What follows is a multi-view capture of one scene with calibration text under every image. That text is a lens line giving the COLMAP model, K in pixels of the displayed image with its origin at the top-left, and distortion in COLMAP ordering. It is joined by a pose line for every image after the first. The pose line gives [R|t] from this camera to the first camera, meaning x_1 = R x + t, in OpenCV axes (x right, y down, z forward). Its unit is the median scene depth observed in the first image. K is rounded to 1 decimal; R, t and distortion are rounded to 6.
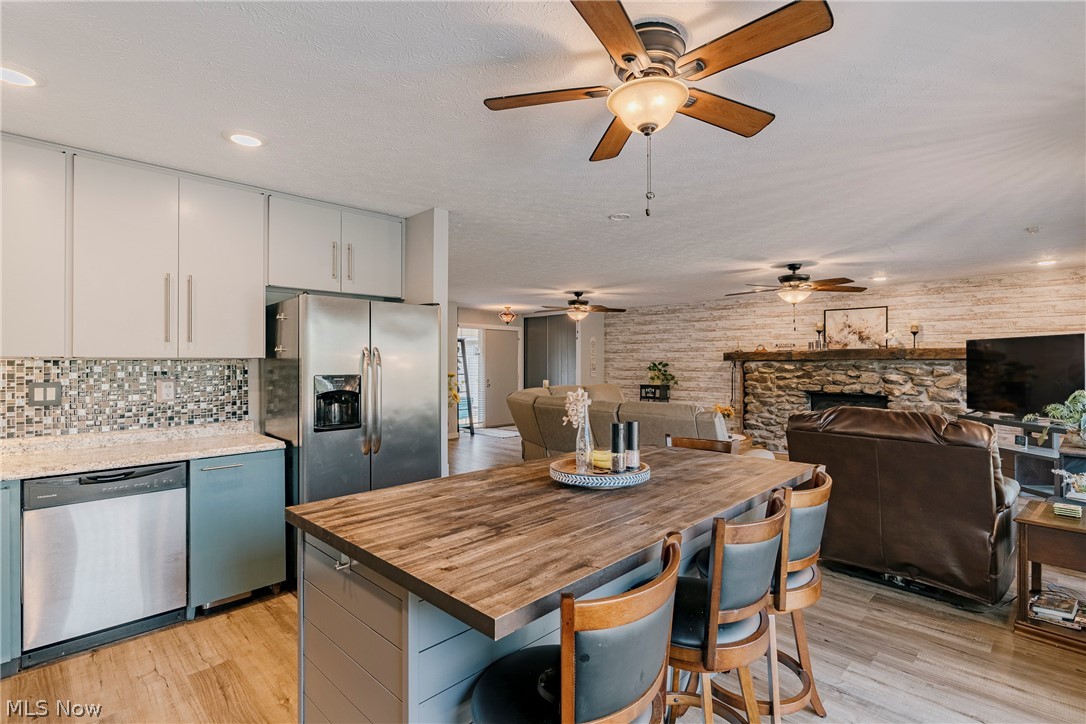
lens RADIAL K [[533.6, 0, 565.1], [0, 533.6, 354.0], [0, 0, 1]] dist [-0.006153, 0.001824]
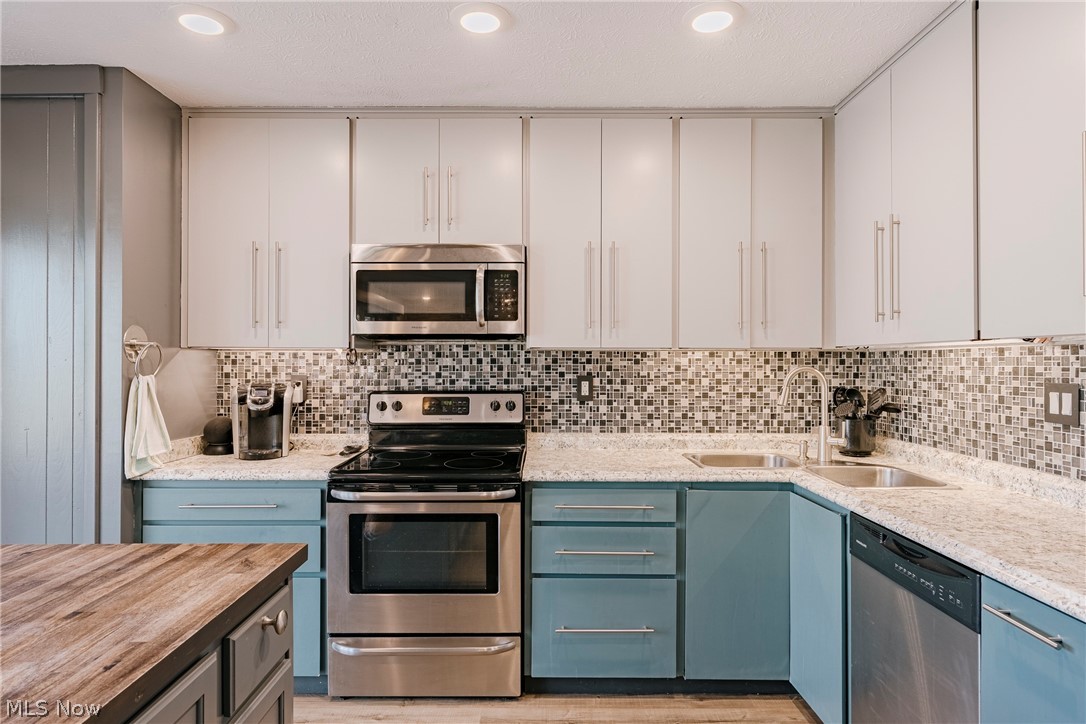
lens RADIAL K [[622.0, 0, 553.3], [0, 622.0, 358.3], [0, 0, 1]] dist [-0.003761, 0.004224]
pose [[-0.728477, -0.001569, -0.685069, -0.041381], [0.013364, 0.999775, -0.016500, 0.011282], [0.684940, -0.021175, -0.728291, 0.422688]]
